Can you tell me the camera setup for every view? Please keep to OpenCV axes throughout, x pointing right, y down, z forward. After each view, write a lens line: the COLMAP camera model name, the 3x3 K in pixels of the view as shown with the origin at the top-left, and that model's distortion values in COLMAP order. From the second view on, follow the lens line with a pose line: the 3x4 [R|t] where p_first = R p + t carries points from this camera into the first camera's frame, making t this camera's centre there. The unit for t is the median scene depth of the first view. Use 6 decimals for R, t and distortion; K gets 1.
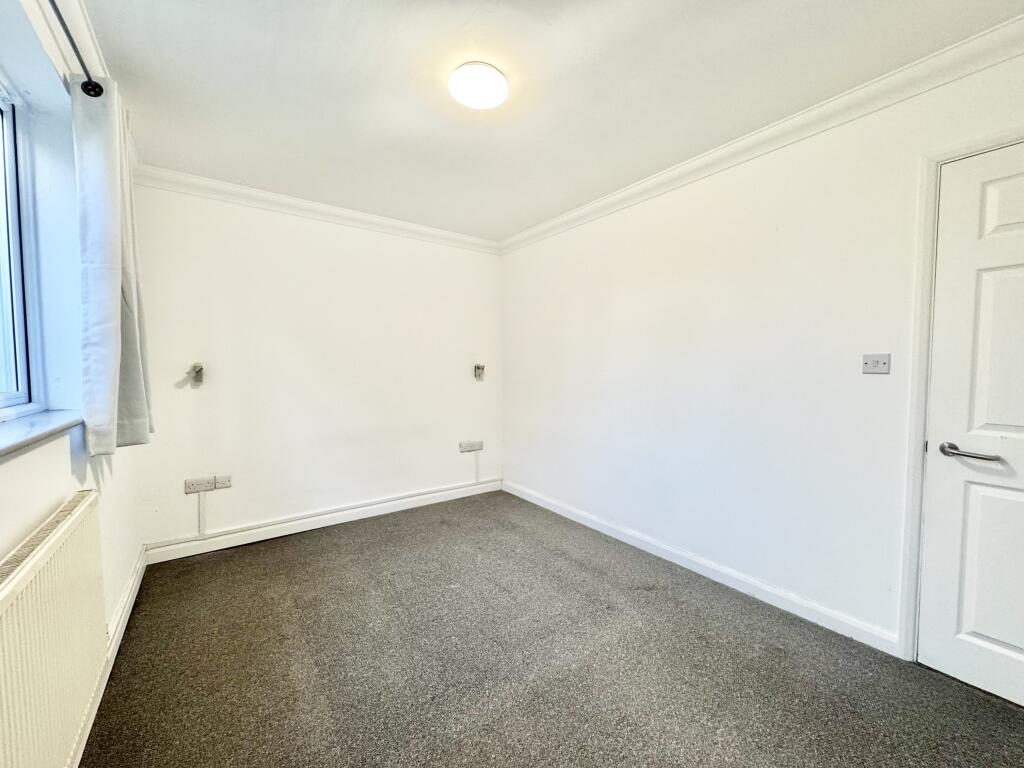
lens RADIAL K [[407.7, 0, 511.0], [0, 407.7, 386.8], [0, 0, 1]] dist [-0.000917, -0.000235]
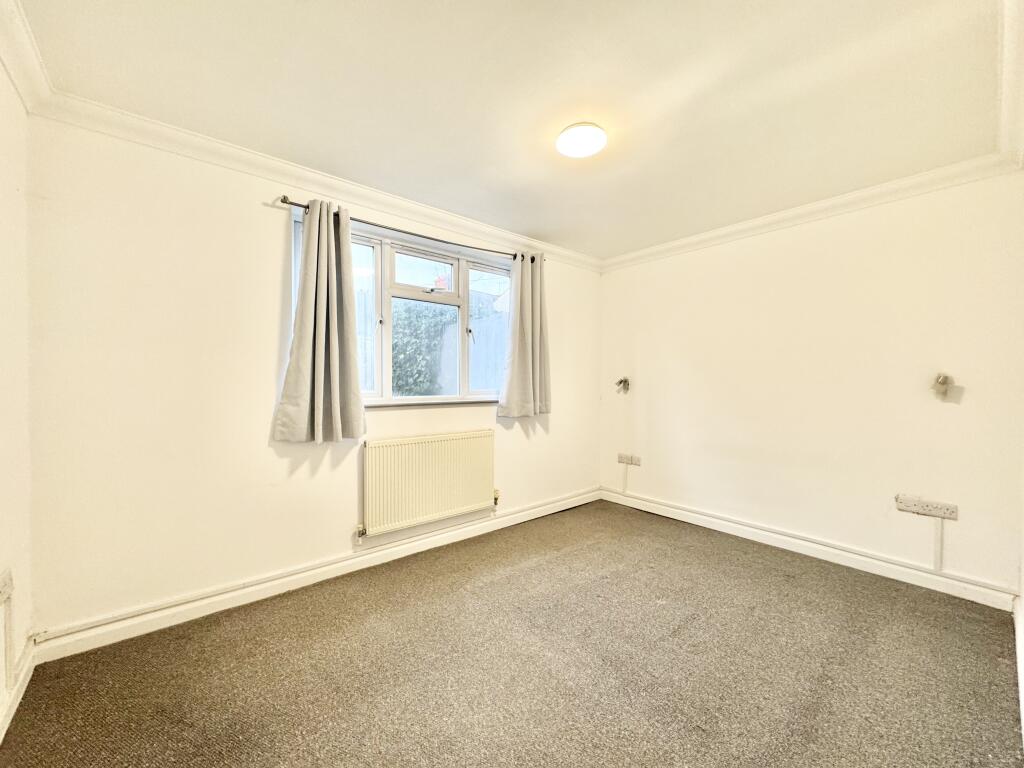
lens RADIAL K [[407.7, 0, 510.3], [0, 407.7, 384.8], [0, 0, 1]] dist [-0.000917, -0.000235]
pose [[0.064043, 0.010186, -0.997895, 0.574536], [-0.048641, 0.998791, 0.007073, -0.016463], [0.996761, 0.048086, 0.064461, 0.387785]]
